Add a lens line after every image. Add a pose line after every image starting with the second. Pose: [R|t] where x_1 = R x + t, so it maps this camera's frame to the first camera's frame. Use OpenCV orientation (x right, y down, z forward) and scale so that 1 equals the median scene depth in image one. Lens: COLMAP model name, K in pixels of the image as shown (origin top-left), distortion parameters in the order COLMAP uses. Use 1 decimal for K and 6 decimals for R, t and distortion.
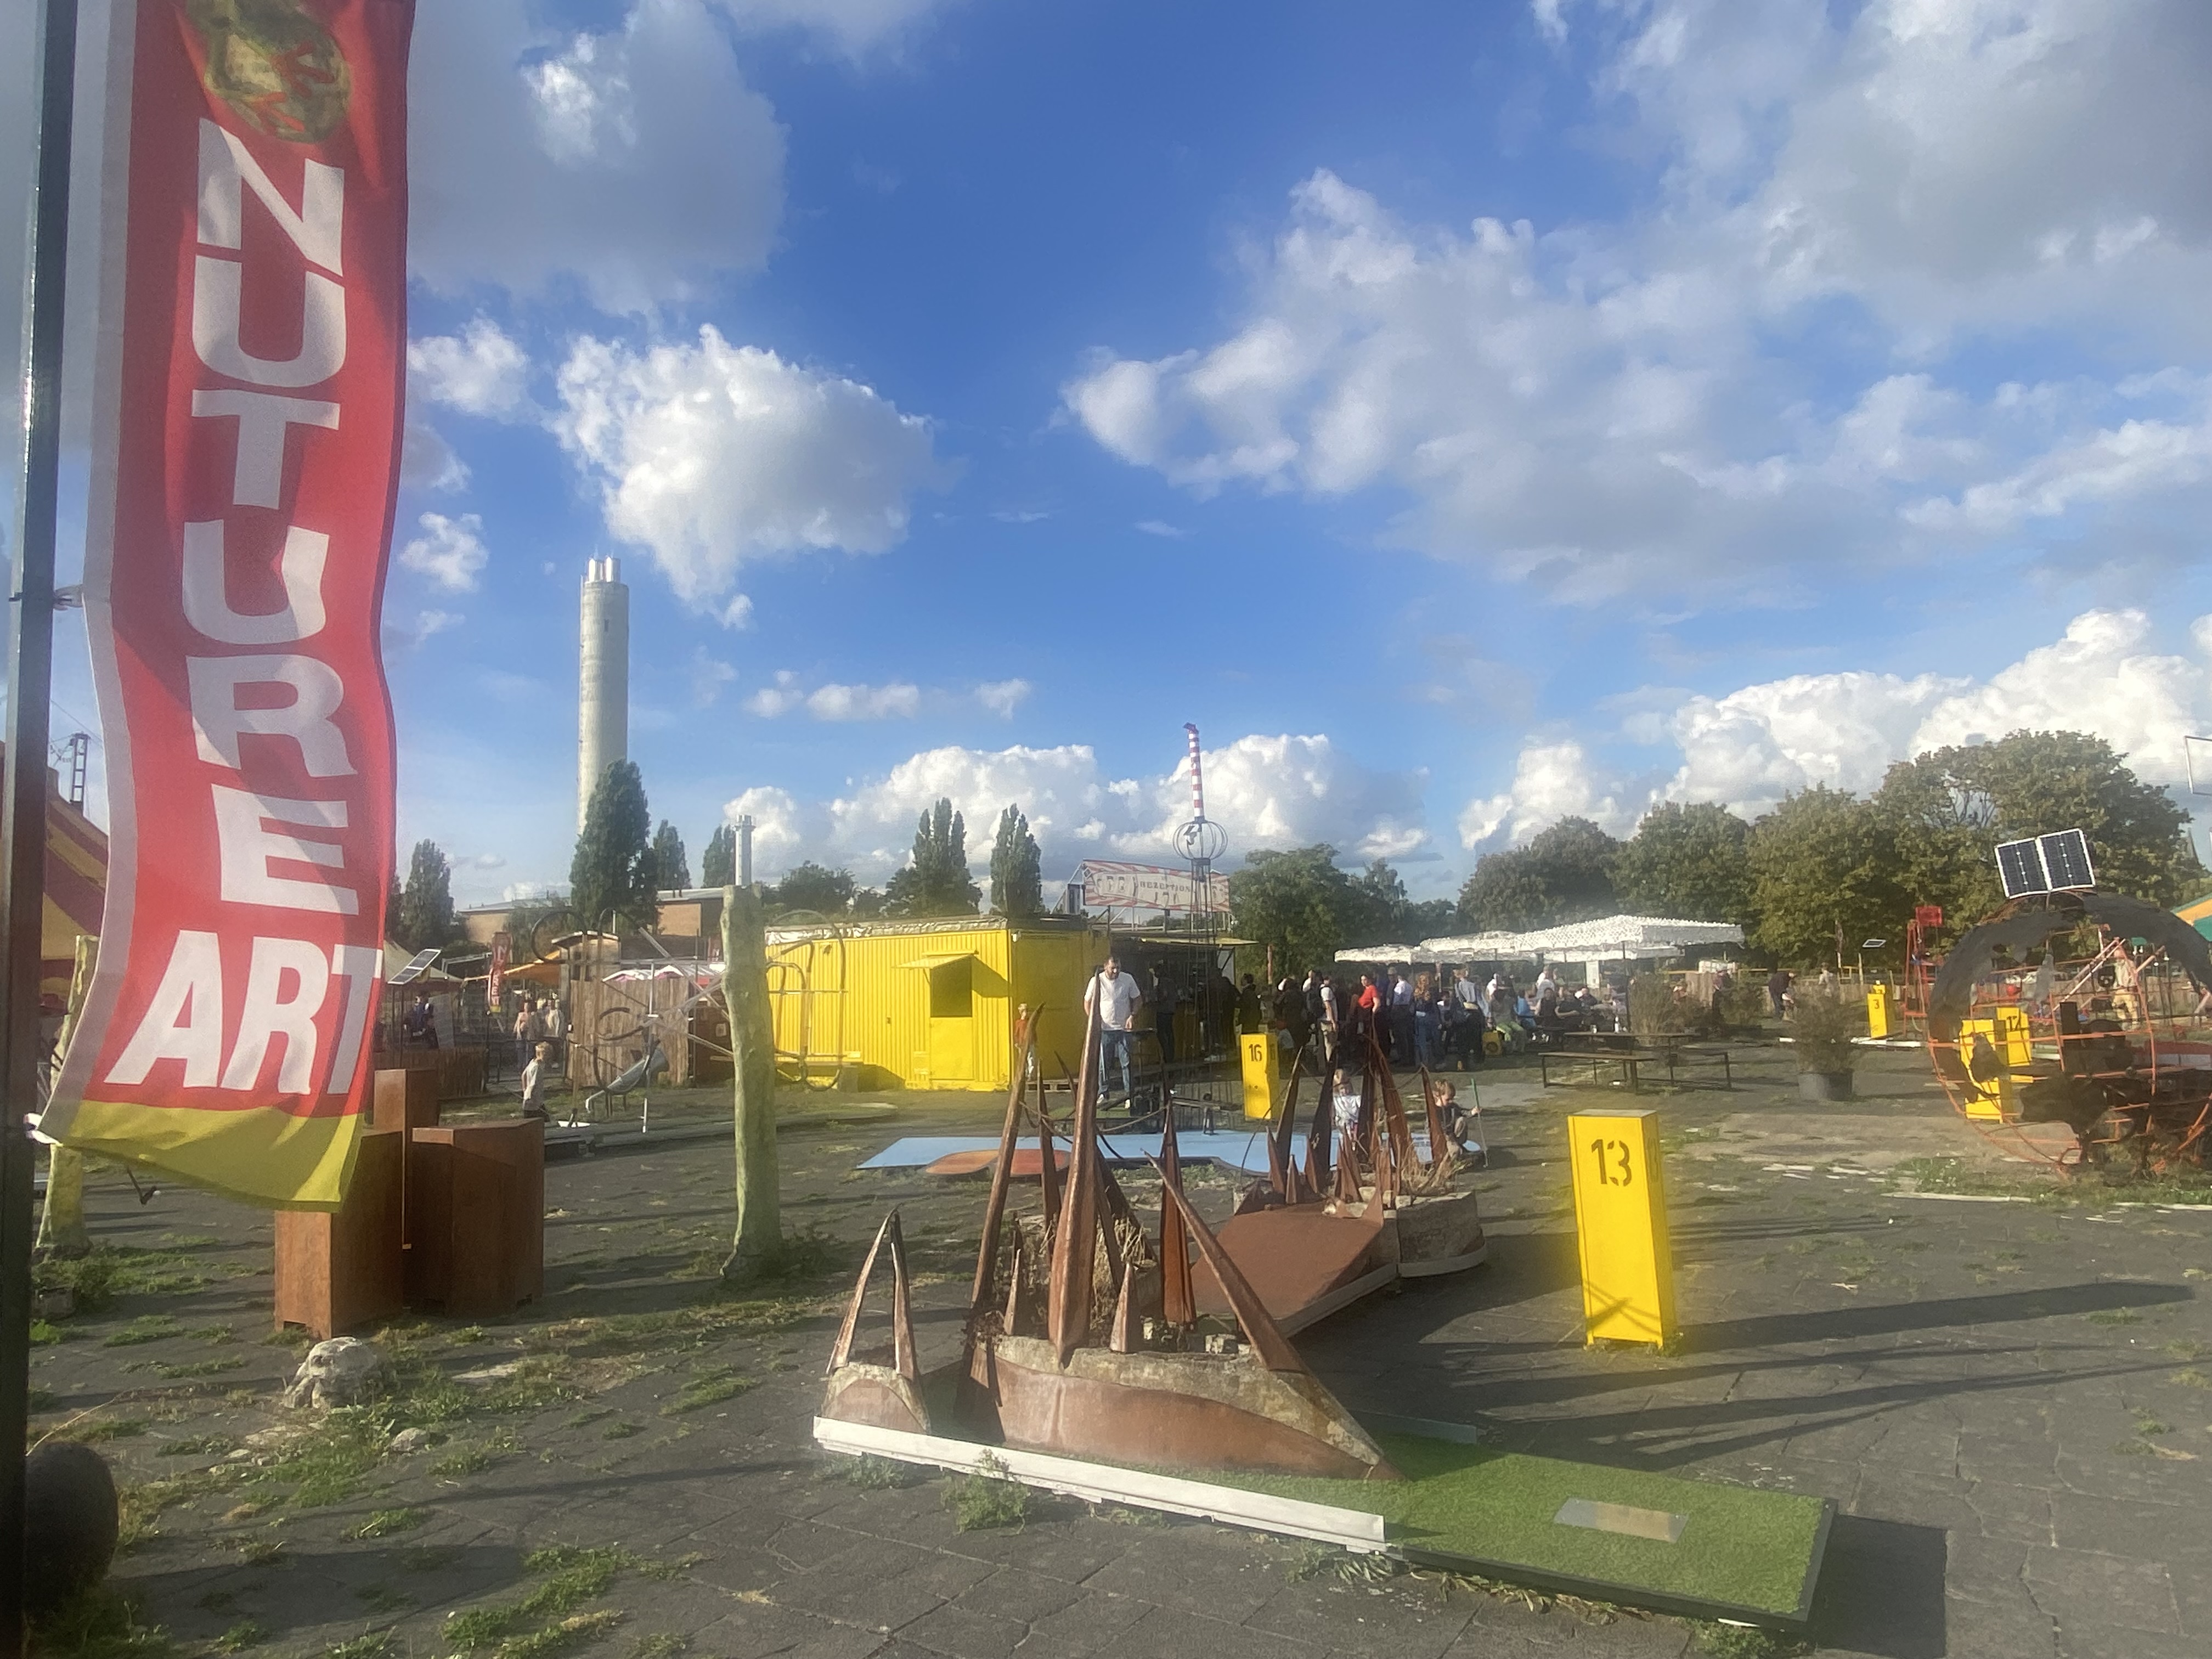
lens RADIAL K [[1423.8, 0, 1106.0], [0, 1423.8, 829.5], [0, 0, 1]] dist [0.001726, -0.000726]
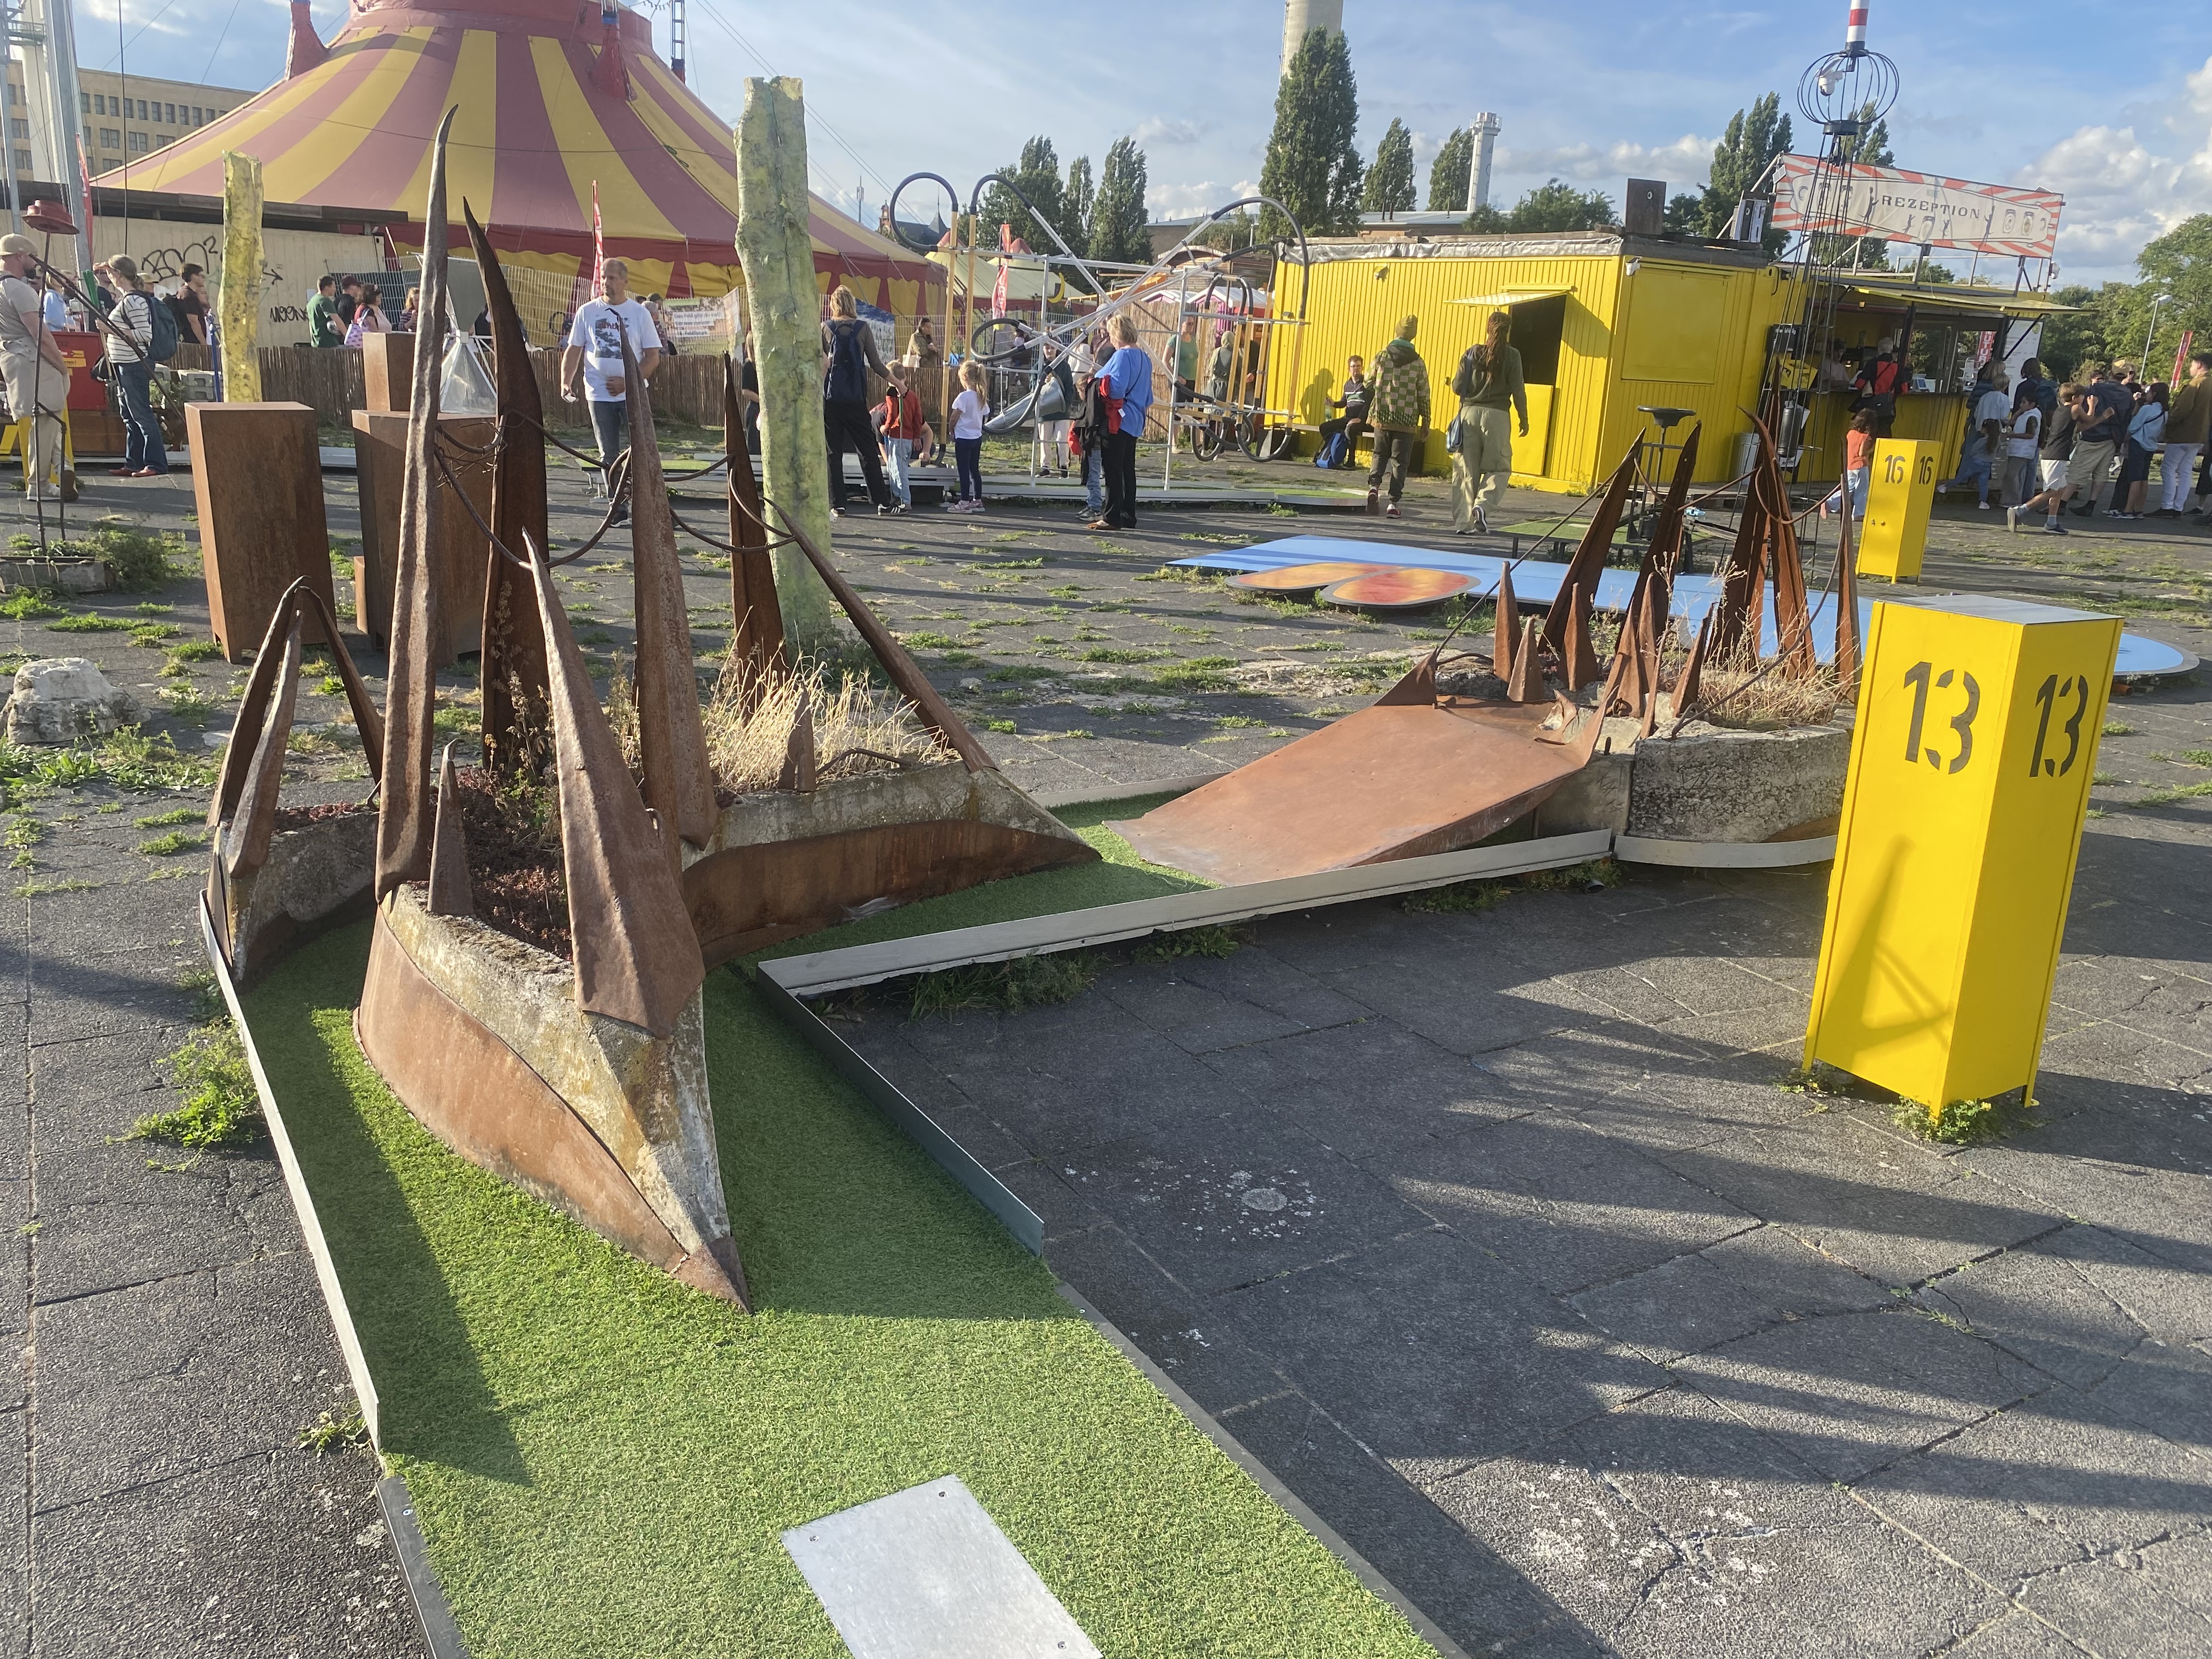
lens RADIAL K [[1769.7, 0, 1106.0], [0, 1769.7, 829.5], [0, 0, 1]] dist [-0.001877, 0.003284]
pose [[0.900125, 0.186916, -0.393493, 0.247849], [-0.030262, 0.927919, 0.371552, 0.053894], [0.434579, -0.322536, 0.840899, 0.311162]]
